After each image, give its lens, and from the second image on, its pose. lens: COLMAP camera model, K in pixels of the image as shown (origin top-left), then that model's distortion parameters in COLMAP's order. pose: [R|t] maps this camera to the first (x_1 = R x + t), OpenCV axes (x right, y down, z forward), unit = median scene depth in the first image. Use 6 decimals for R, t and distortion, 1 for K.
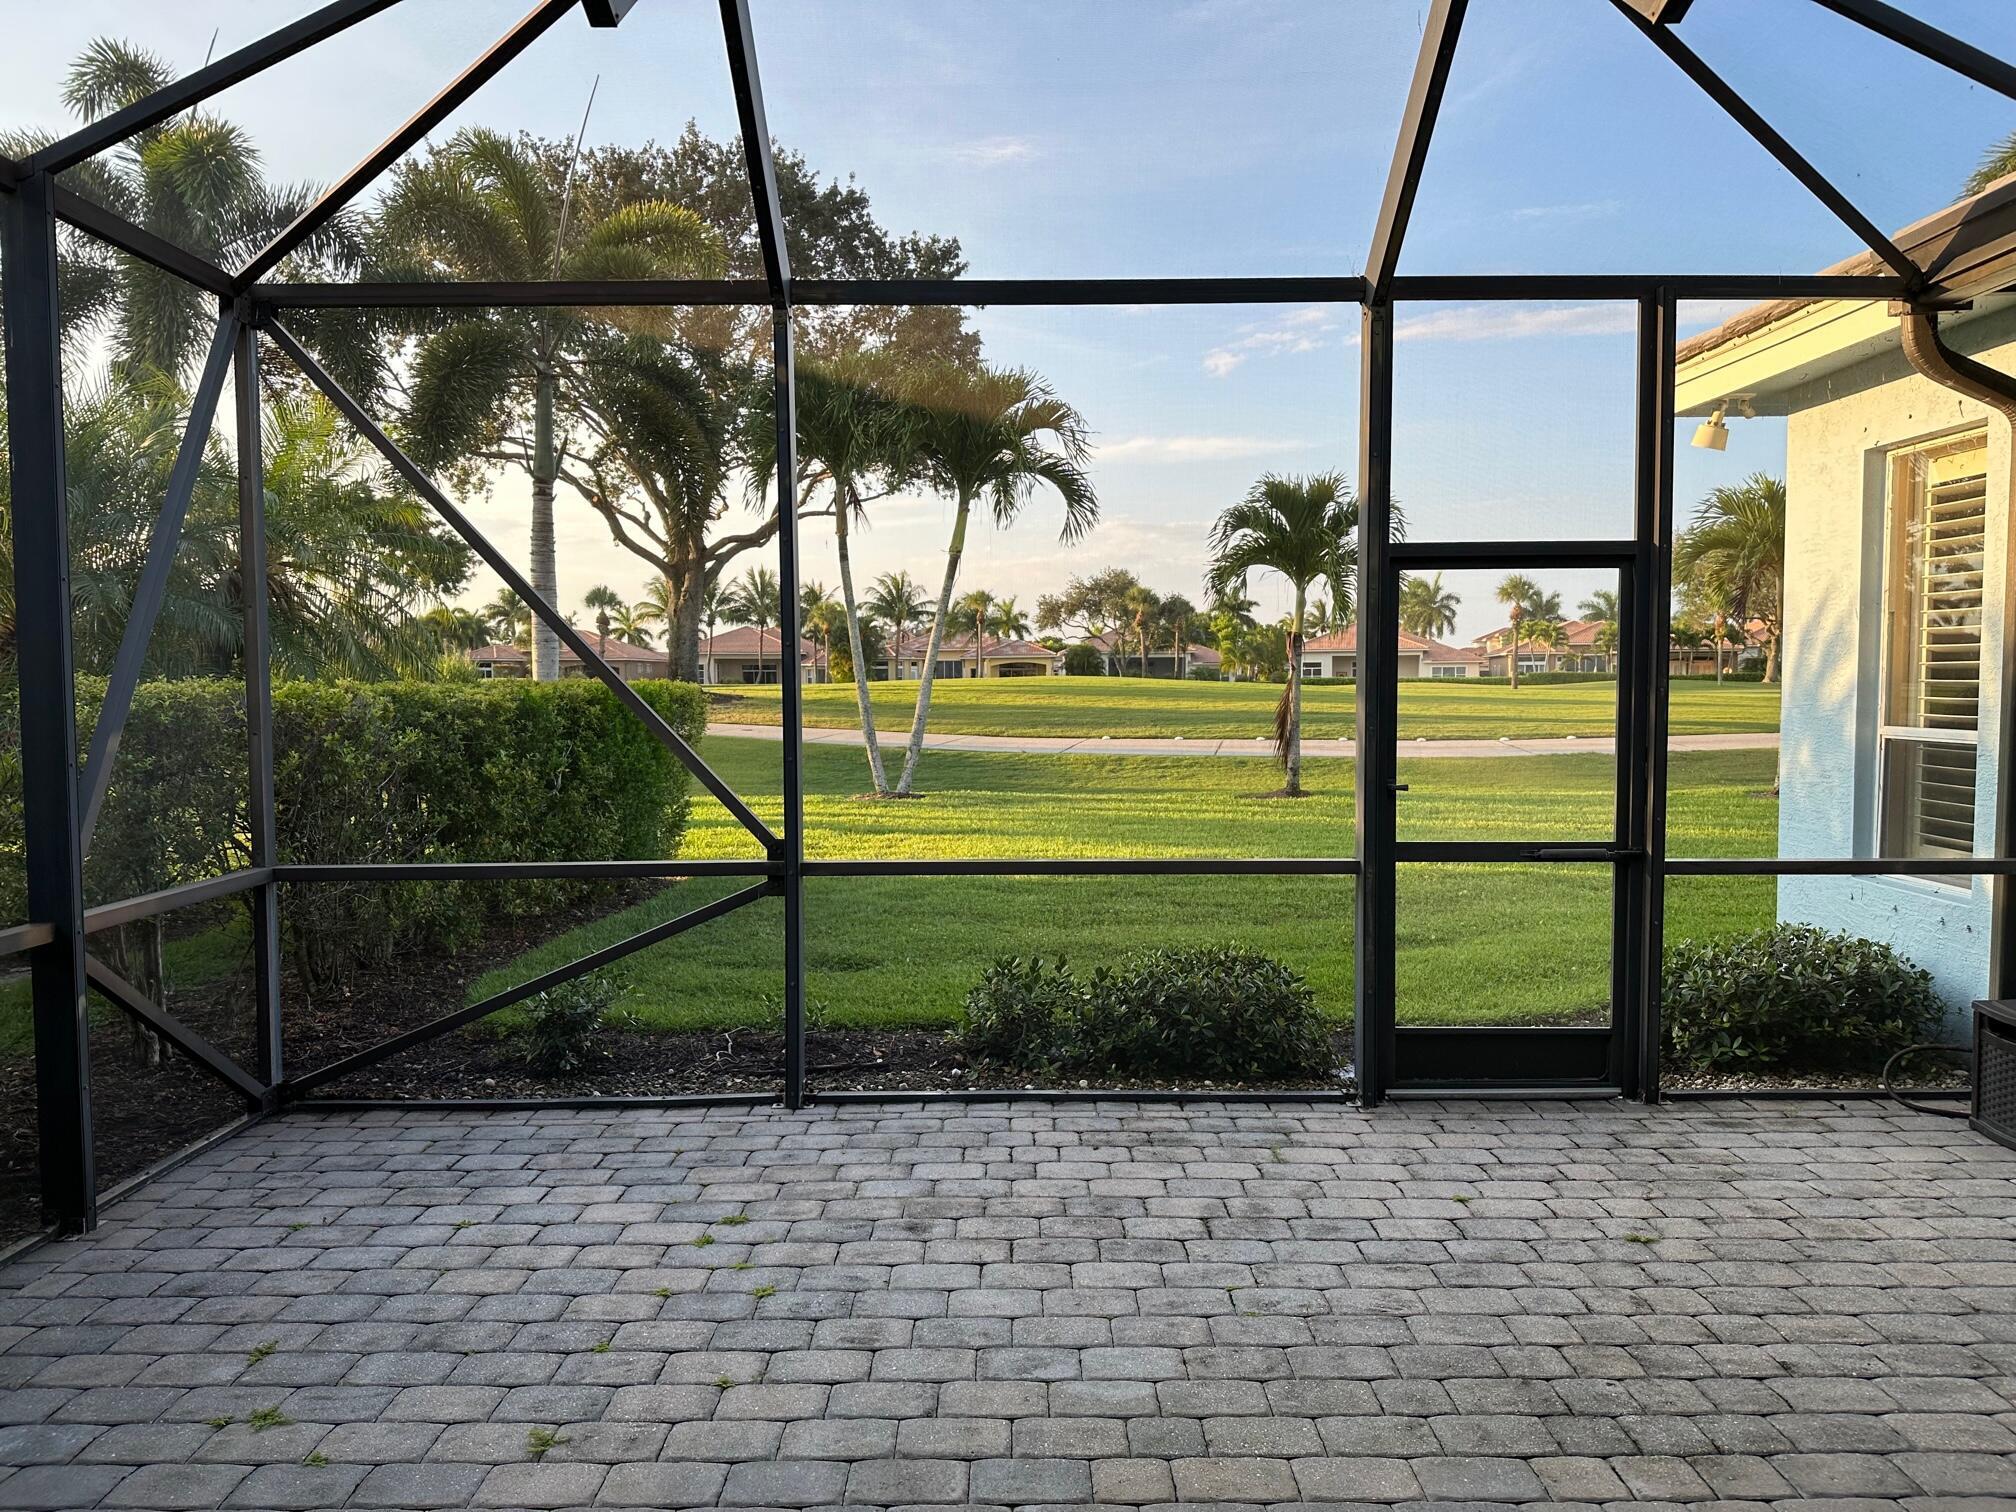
lens RADIAL K [[1416.3, 0, 1006.7], [0, 1416.3, 756.7], [0, 0, 1]] dist [0.000195, -0.000231]
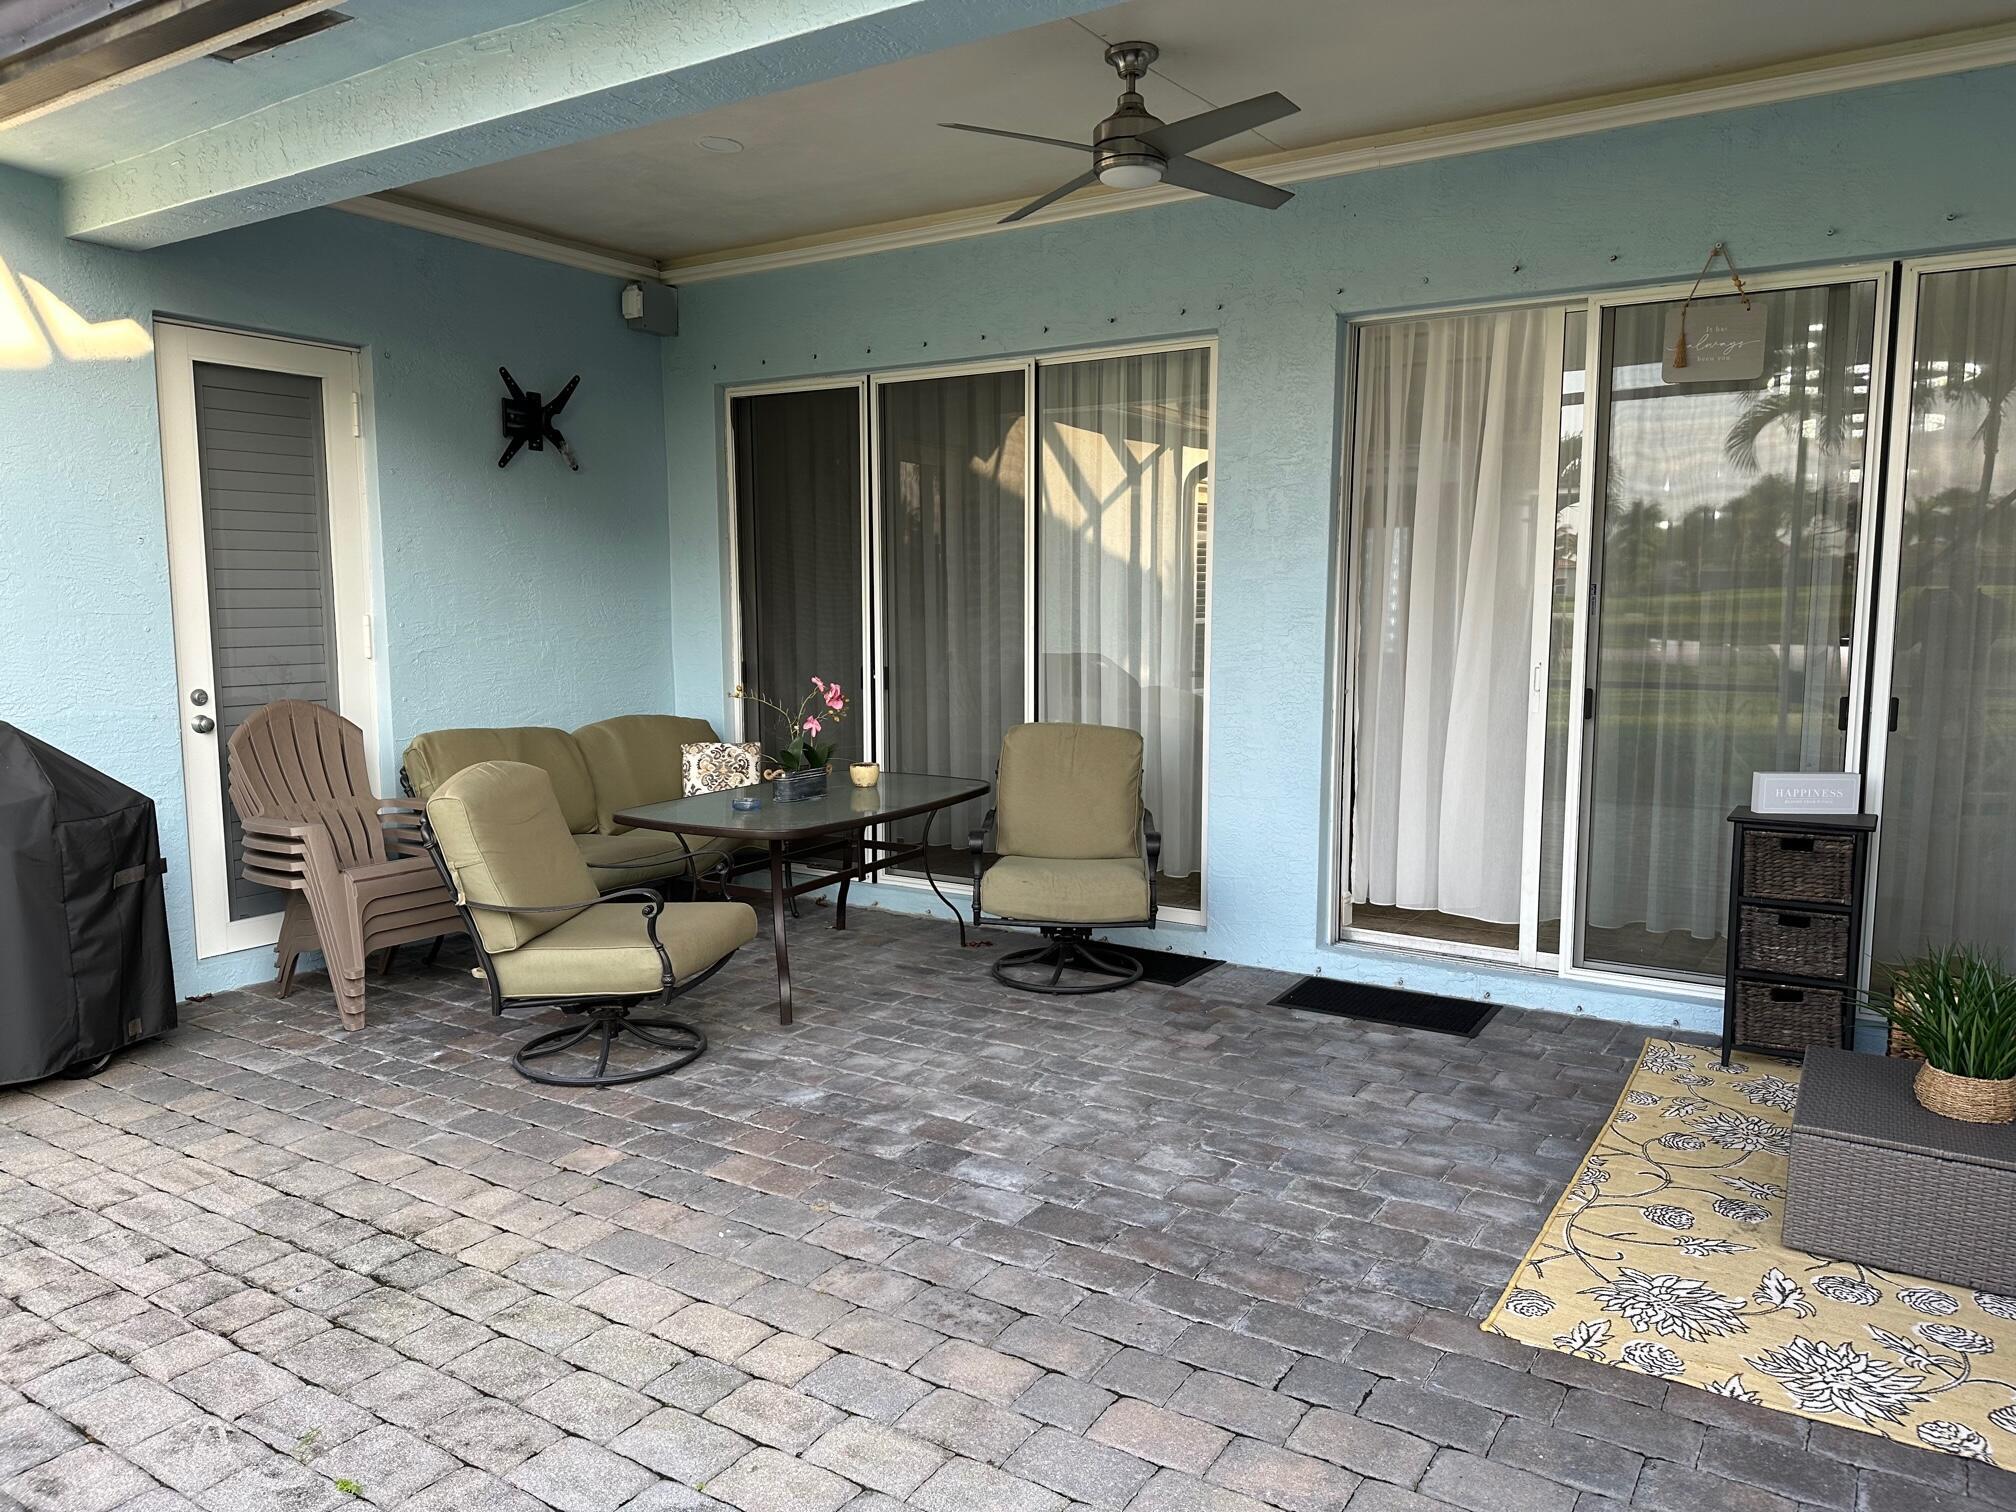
lens RADIAL K [[1416.3, 0, 1009.6], [0, 1416.3, 758.8], [0, 0, 1]] dist [0.000195, -0.000231]
pose [[-0.842250, -0.060876, 0.535639, -0.502405], [0.031035, 0.986480, 0.160914, -0.070998], [-0.538193, 0.152153, -0.828974, 1.481462]]
